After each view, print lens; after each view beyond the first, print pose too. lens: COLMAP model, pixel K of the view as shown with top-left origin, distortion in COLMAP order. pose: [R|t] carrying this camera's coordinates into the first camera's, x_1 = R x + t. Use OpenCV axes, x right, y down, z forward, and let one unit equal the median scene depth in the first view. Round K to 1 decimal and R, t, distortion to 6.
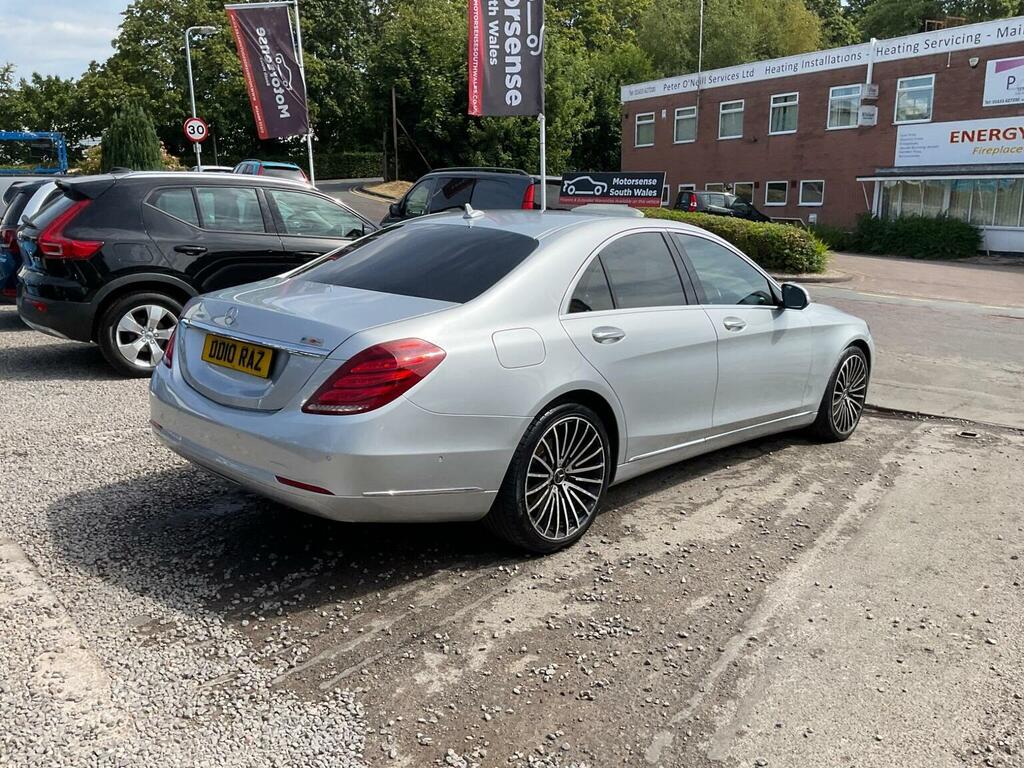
lens RADIAL K [[835.8, 0, 510.6], [0, 835.8, 392.0], [0, 0, 1]] dist [0.066613, -0.124651]
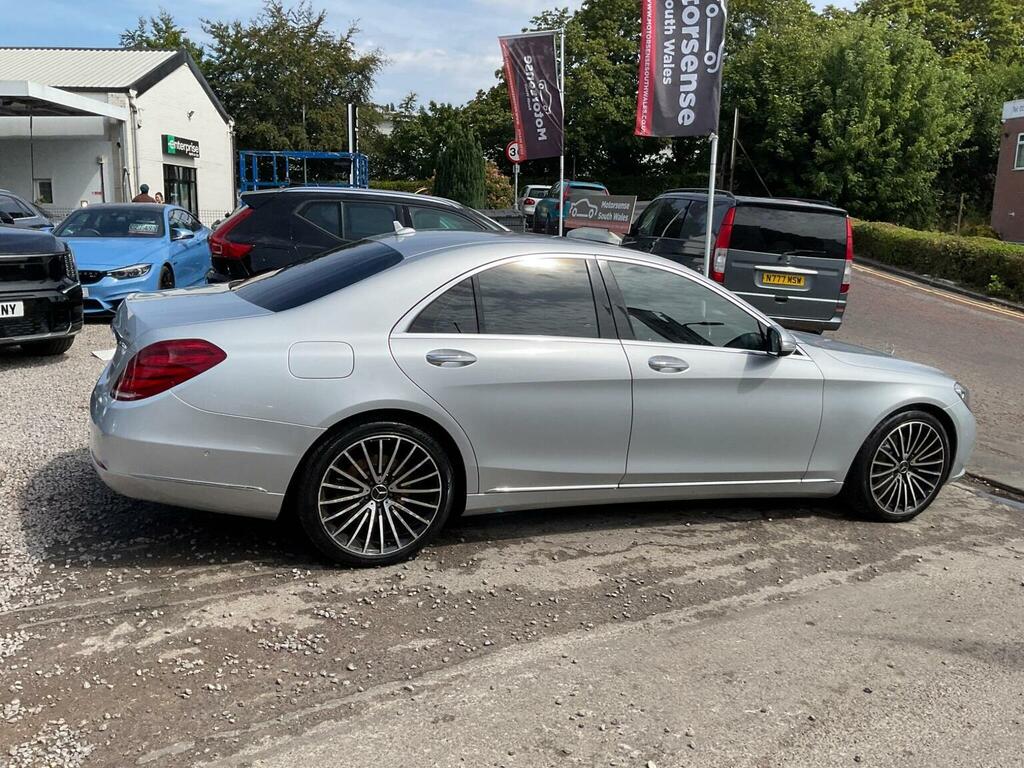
lens RADIAL K [[841.2, 0, 516.2], [0, 841.2, 379.6], [0, 0, 1]] dist [0.053207, -0.098885]
pose [[0.910411, 0.108181, -0.399311, 0.447091], [-0.123155, 0.992315, -0.011951, -0.030506], [0.394949, 0.060058, 0.916738, 0.102675]]
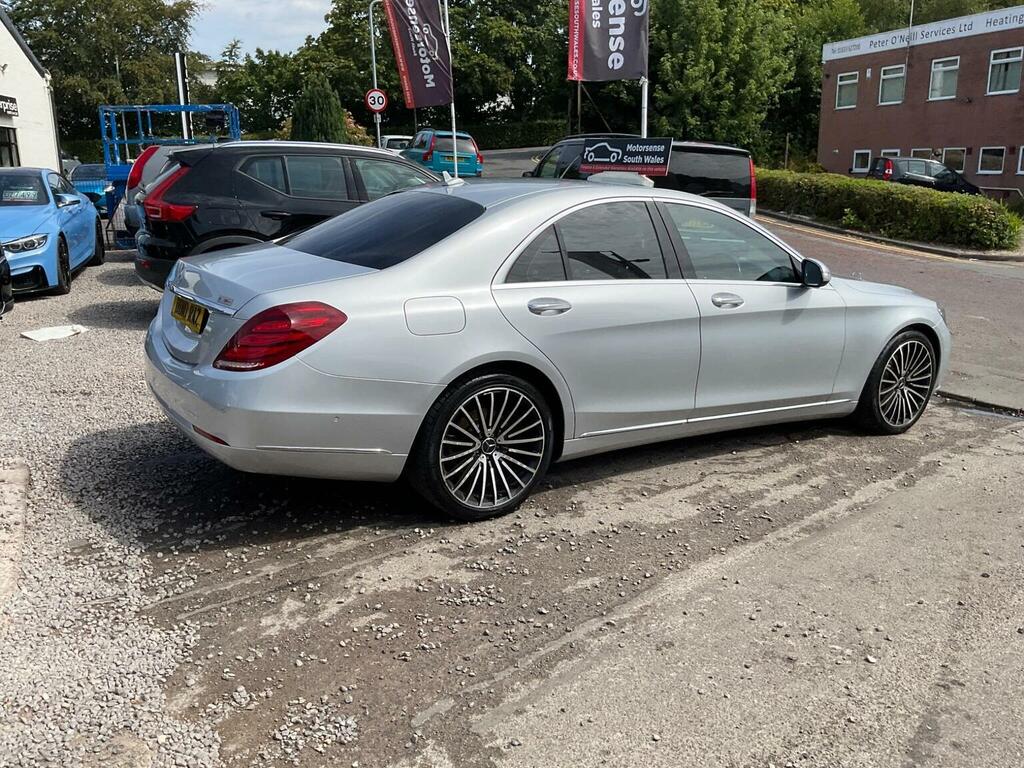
lens RADIAL K [[839.1, 0, 509.8], [0, 839.1, 390.8], [0, 0, 1]] dist [0.065990, -0.128981]
pose [[0.972473, 0.059288, -0.225345, 0.230343], [-0.051596, 0.997872, 0.039875, -0.004786], [0.227230, -0.027150, 0.973463, 0.021160]]
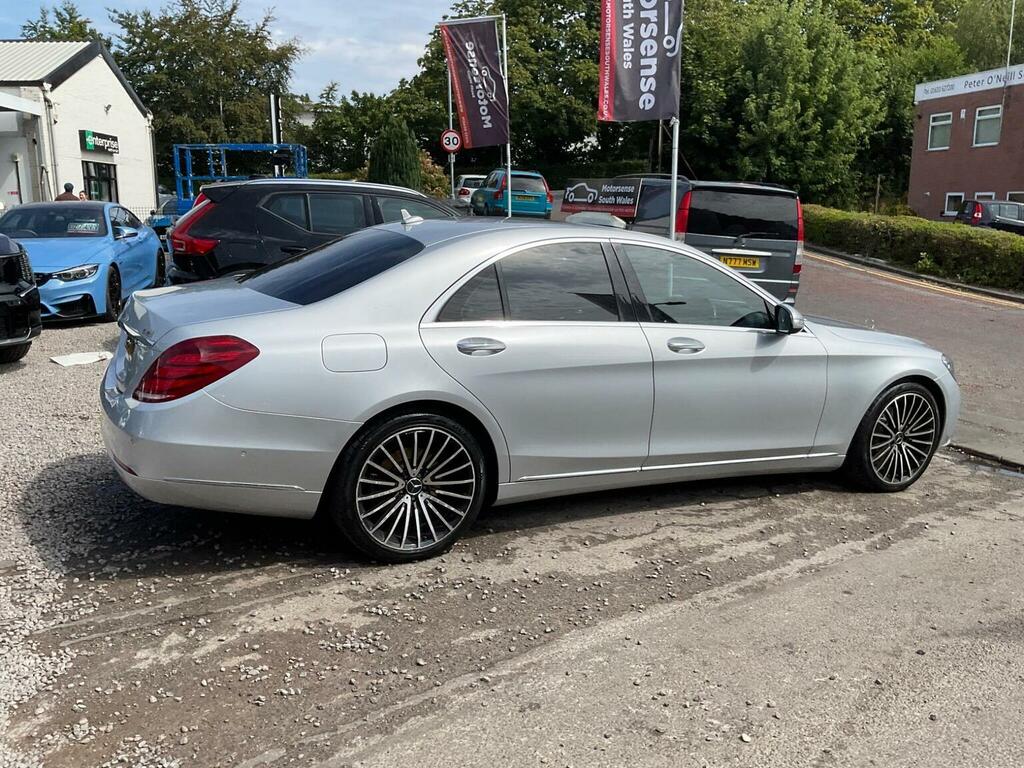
lens RADIAL K [[840.3, 0, 512.4], [0, 840.3, 390.1], [0, 0, 1]] dist [0.062270, -0.120345]
pose [[0.942820, 0.080225, -0.323504, 0.360660], [-0.083897, 0.996471, 0.002604, -0.018178], [0.322571, 0.024686, 0.946223, 0.074533]]
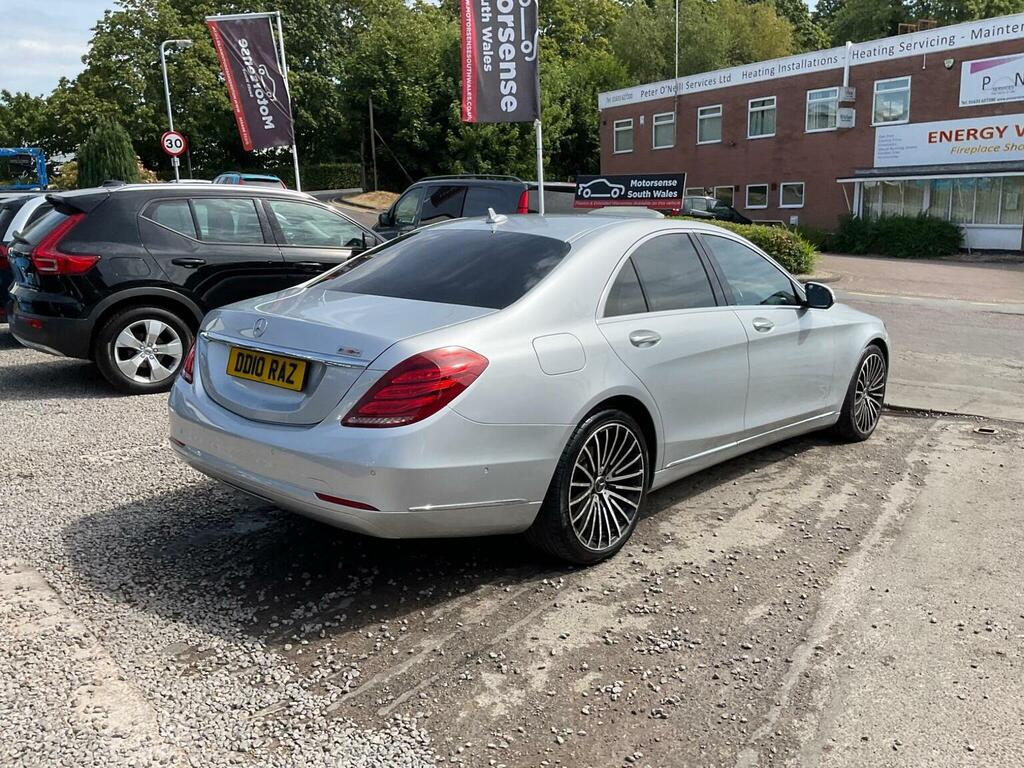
lens RADIAL K [[842.1, 0, 508.8], [0, 842.1, 382.7], [0, 0, 1]] dist [0.062167, -0.119136]
pose [[0.999457, -0.024075, 0.022480, -0.050116], [0.024561, 0.999464, -0.021632, 0.001213], [-0.021947, 0.022173, 0.999513, 0.018026]]
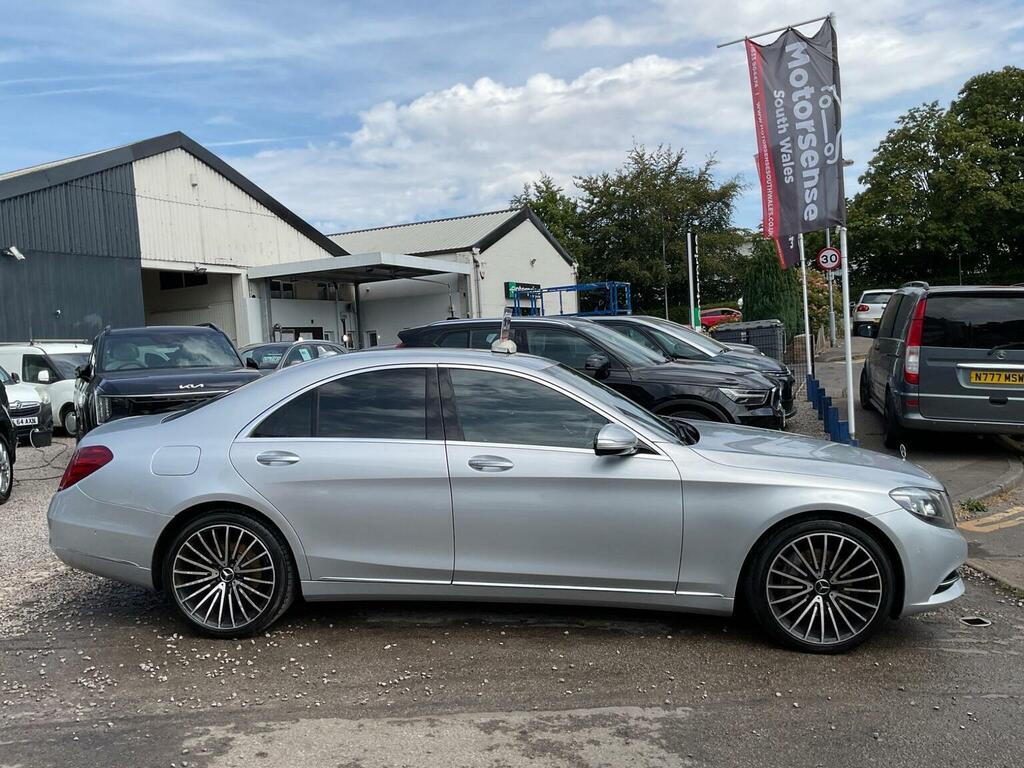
lens RADIAL K [[842.2, 0, 513.1], [0, 842.2, 384.9], [0, 0, 1]] dist [0.071212, -0.142396]
pose [[0.627182, 0.011815, -0.778783, 0.939806], [-0.128680, 0.987716, -0.088645, -0.081336], [0.768170, 0.155810, 0.620998, 0.393052]]
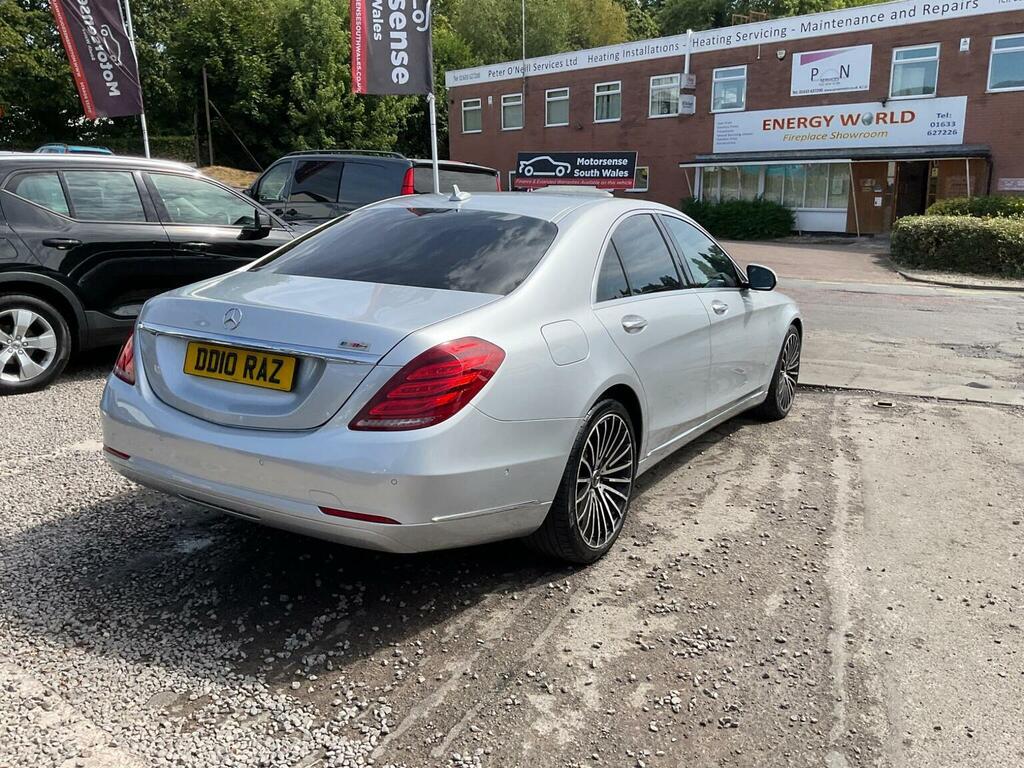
lens RADIAL K [[838.9, 0, 509.8], [0, 838.9, 386.2], [0, 0, 1]] dist [0.050610, -0.089680]
pose [[0.976866, -0.054280, 0.206849, -0.166545], [0.052670, 0.998524, 0.013287, -0.014012], [-0.207265, -0.002085, 0.978283, 0.085466]]
